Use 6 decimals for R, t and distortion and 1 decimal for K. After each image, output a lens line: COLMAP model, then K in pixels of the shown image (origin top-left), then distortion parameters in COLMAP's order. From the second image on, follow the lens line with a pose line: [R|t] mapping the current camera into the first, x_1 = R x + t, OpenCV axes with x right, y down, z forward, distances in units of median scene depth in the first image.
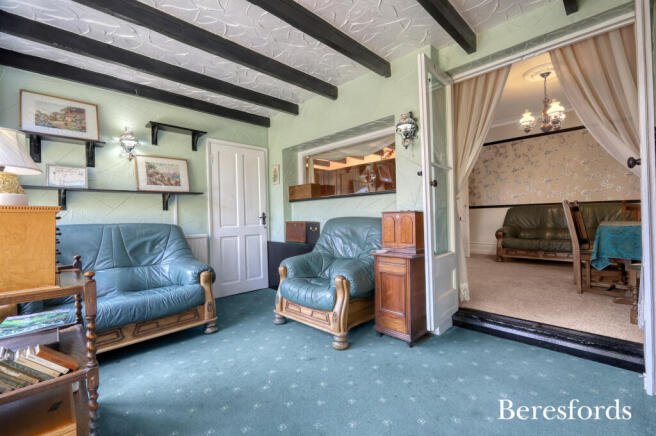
lens RADIAL K [[283.7, 0, 330.2], [0, 283.7, 216.1], [0, 0, 1]] dist [0.000920, 0.000193]
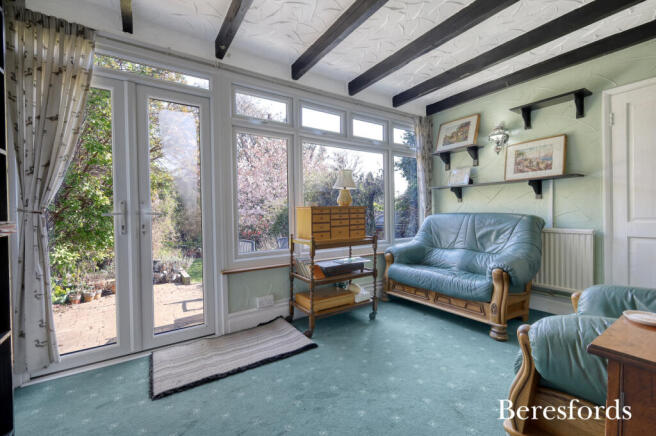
lens RADIAL K [[283.7, 0, 330.2], [0, 283.7, 216.1], [0, 0, 1]] dist [0.000920, 0.000193]
pose [[-0.184162, 0.038269, -0.982151, 0.457874], [0.019313, 0.999190, 0.035311, -0.011225], [0.982706, -0.012465, -0.184752, 0.565725]]
